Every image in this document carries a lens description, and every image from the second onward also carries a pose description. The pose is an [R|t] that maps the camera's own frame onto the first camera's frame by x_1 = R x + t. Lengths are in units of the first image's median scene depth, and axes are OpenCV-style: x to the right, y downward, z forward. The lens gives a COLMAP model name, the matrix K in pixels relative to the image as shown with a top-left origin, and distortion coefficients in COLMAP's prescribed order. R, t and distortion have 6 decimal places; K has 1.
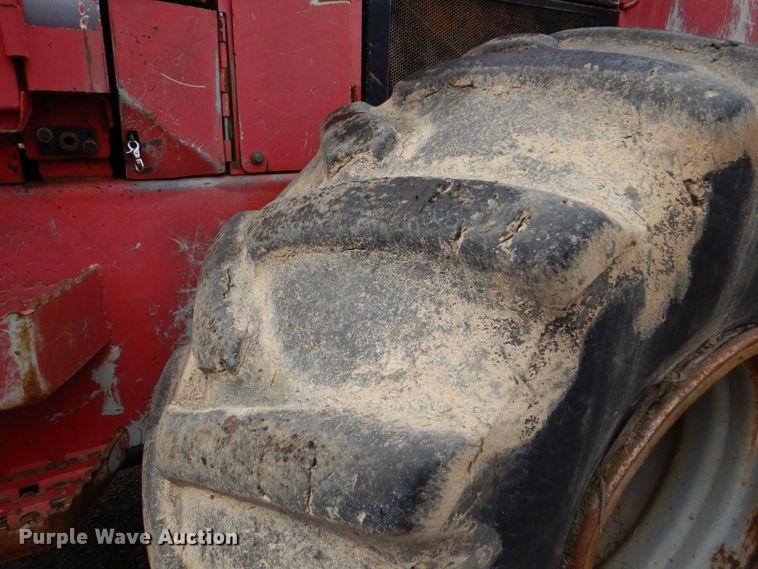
lens RADIAL K [[556.5, 0, 379.0], [0, 556.5, 284.5], [0, 0, 1]] dist [0.010209, -0.005086]
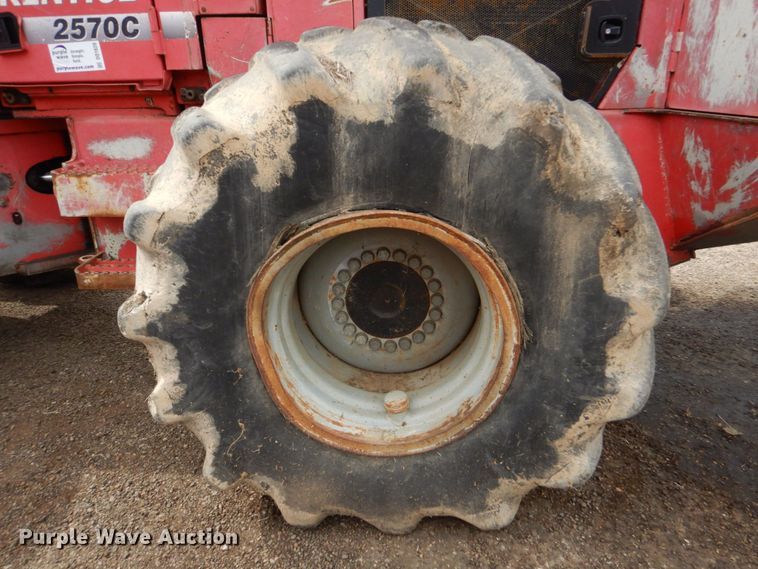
lens RADIAL K [[556.5, 0, 379.0], [0, 556.5, 284.5], [0, 0, 1]] dist [0.010209, -0.005086]
pose [[0.799546, 0.188439, -0.570279, 2.098026], [-0.149469, 0.982062, 0.114947, 0.140188], [0.581710, -0.006666, 0.813369, -0.406671]]
